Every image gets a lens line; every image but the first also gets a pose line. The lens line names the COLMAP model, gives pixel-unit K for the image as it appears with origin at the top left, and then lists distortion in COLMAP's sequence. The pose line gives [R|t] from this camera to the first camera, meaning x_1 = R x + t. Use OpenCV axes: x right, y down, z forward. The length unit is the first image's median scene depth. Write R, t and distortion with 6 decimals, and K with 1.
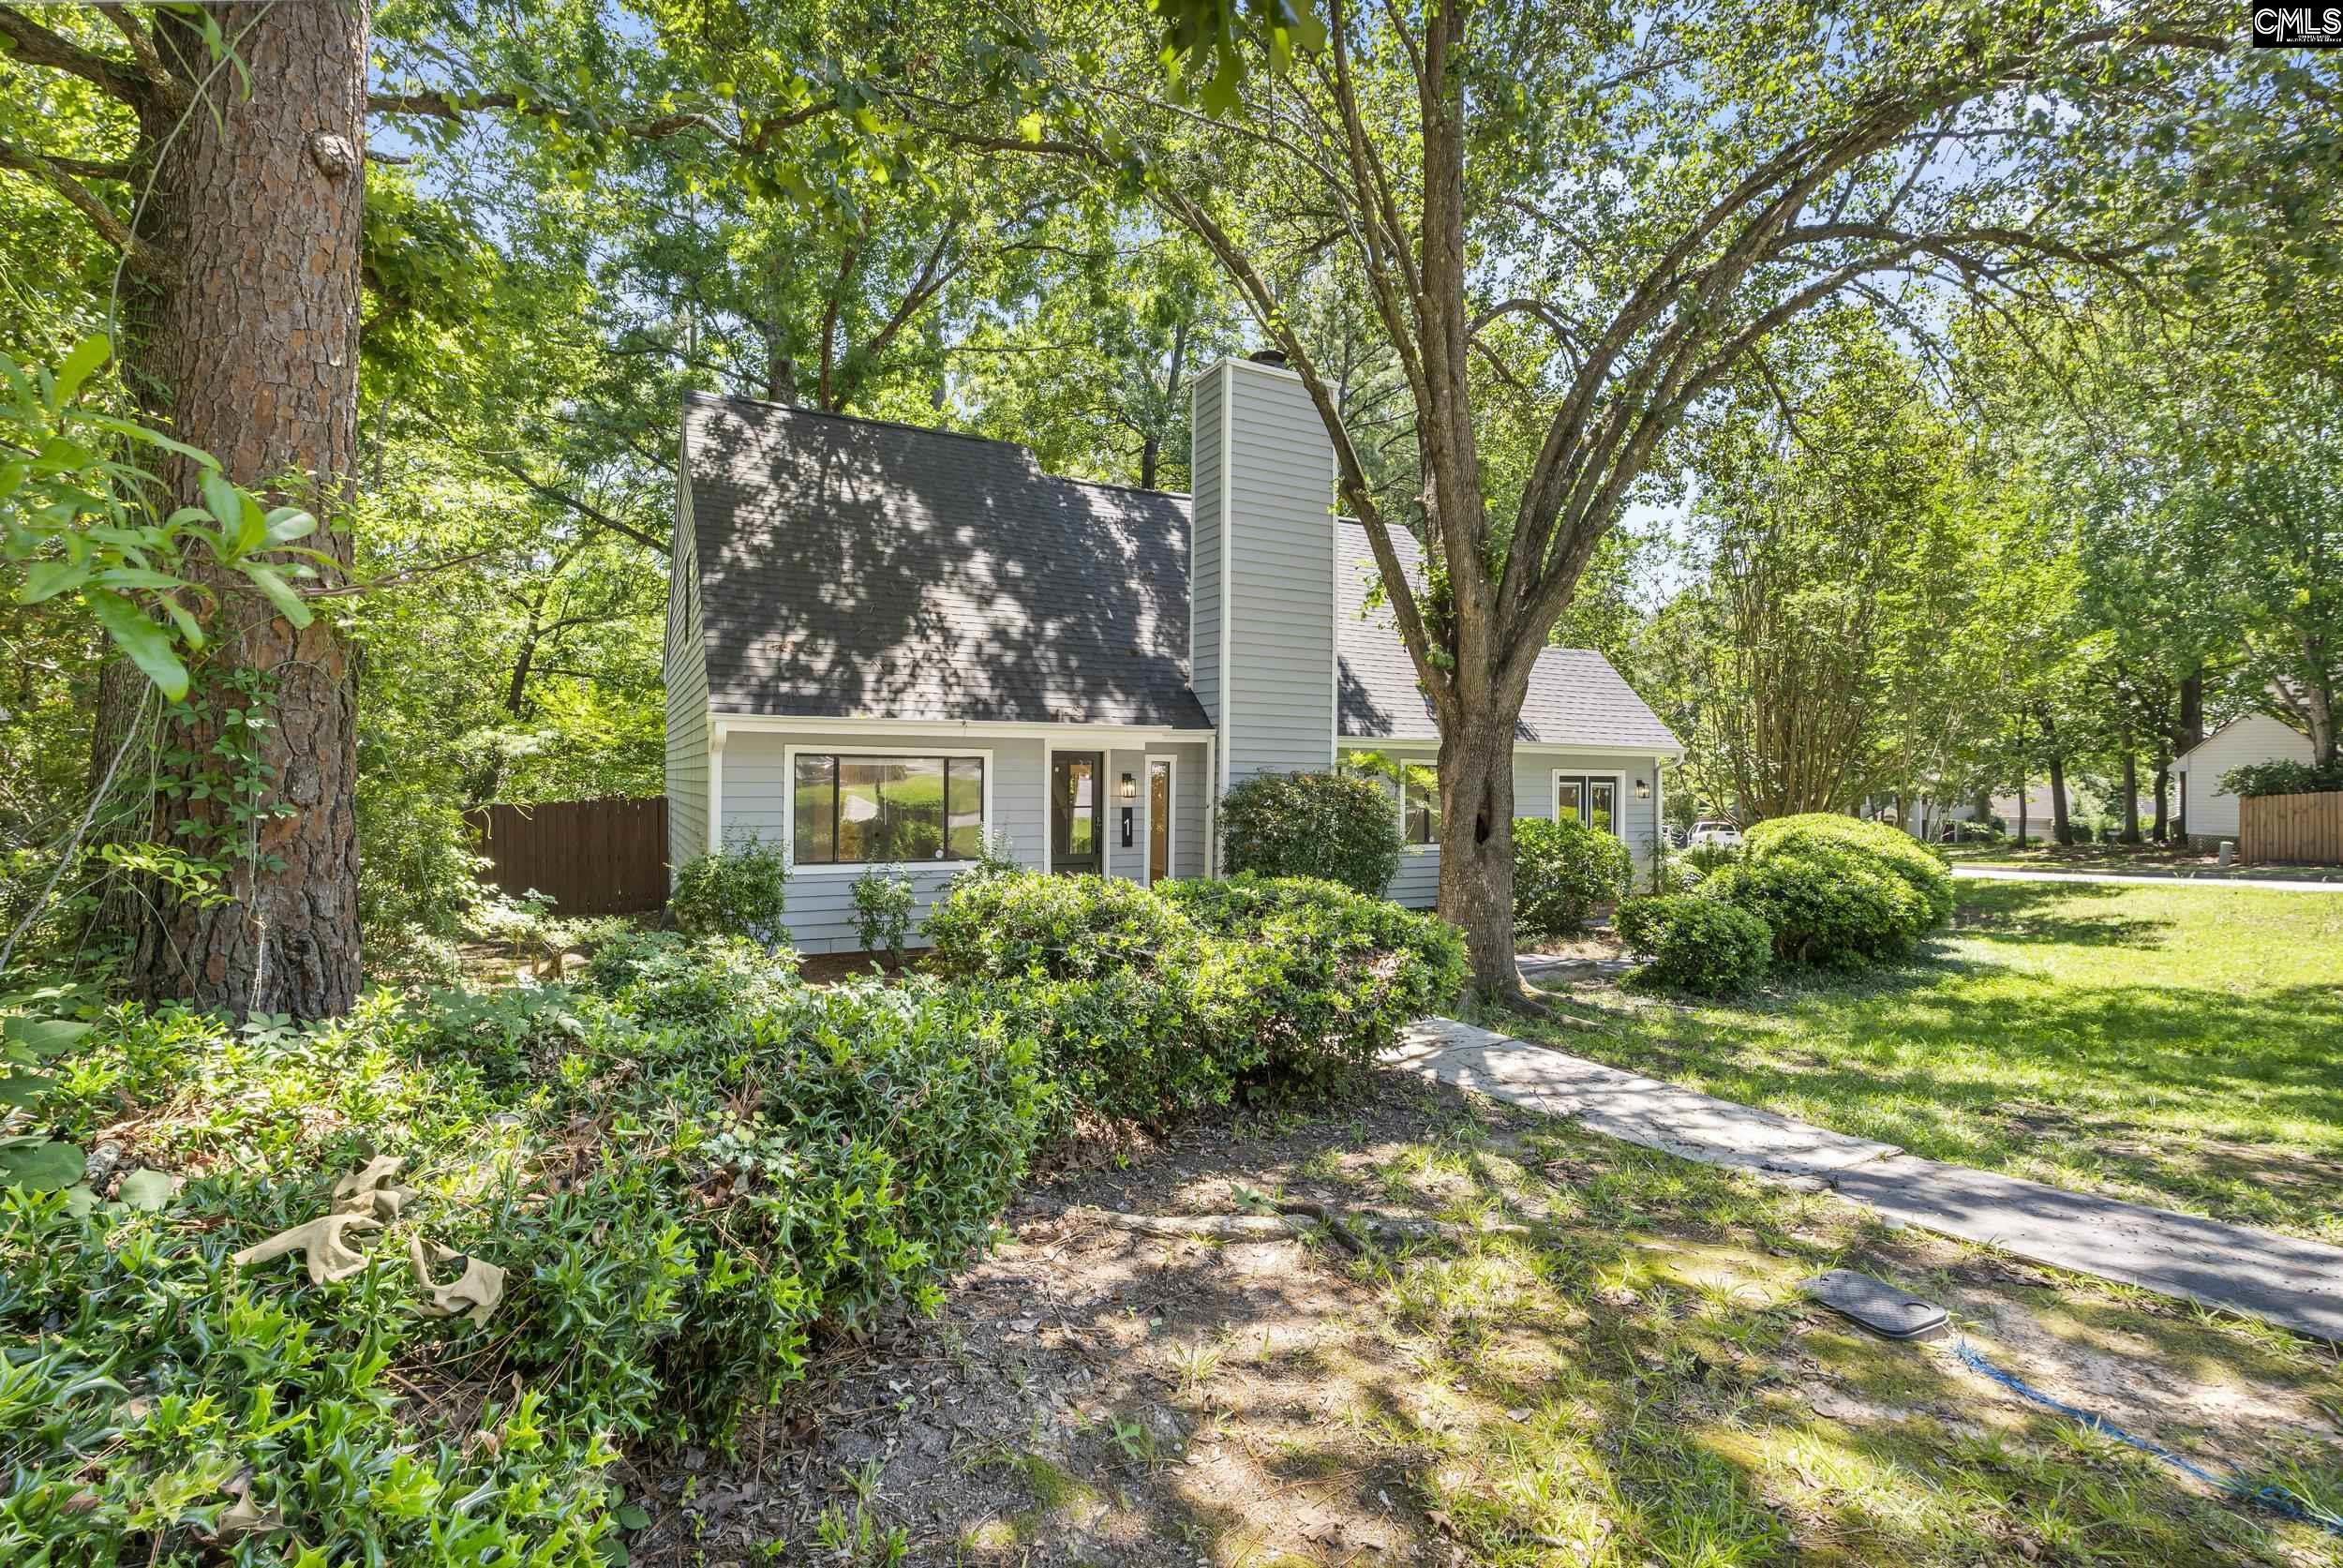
lens RADIAL K [[1113.4, 0, 1171.5], [0, 1113.4, 784.0], [0, 0, 1]] dist [-0.020530, 0.000112]
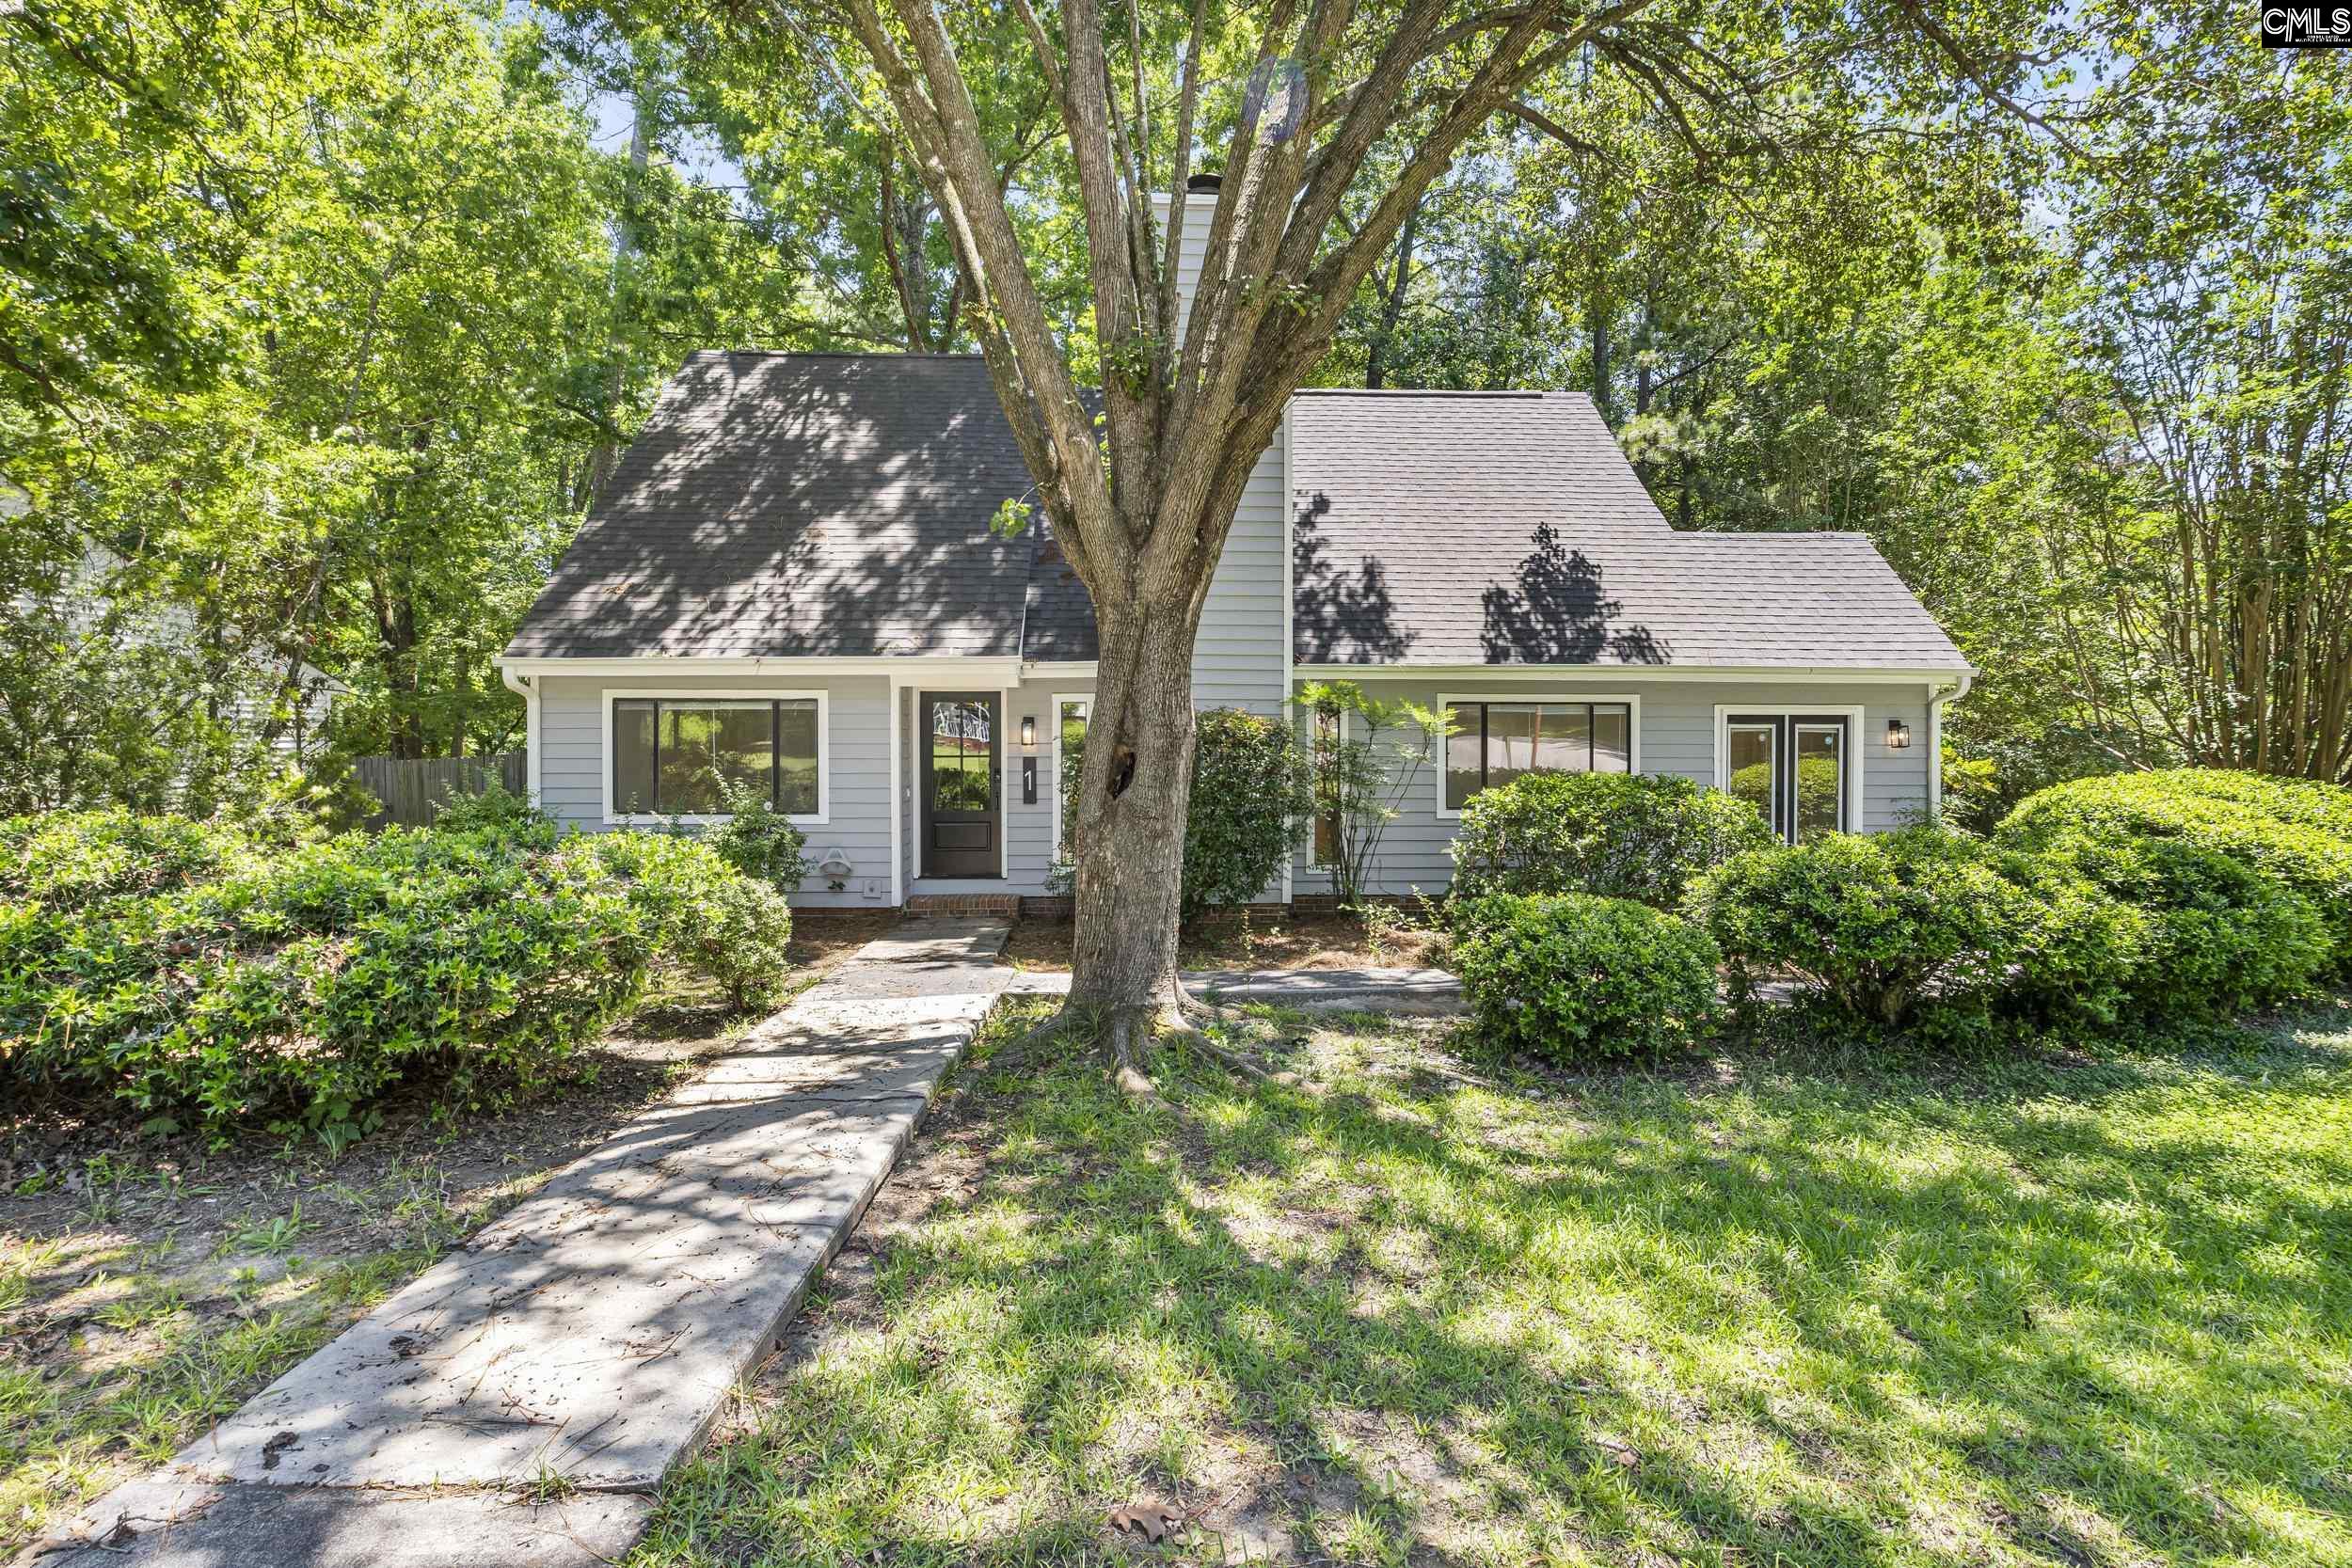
lens RADIAL K [[1088.8, 0, 1176.0], [0, 1088.8, 784.0], [0, 0, 1]] dist [-0.013467, -0.000315]
pose [[0.901146, 0.009524, -0.433410, 0.491428], [0.004985, 0.999465, 0.032329, 0.018383], [0.433486, -0.031294, 0.900617, 0.338061]]
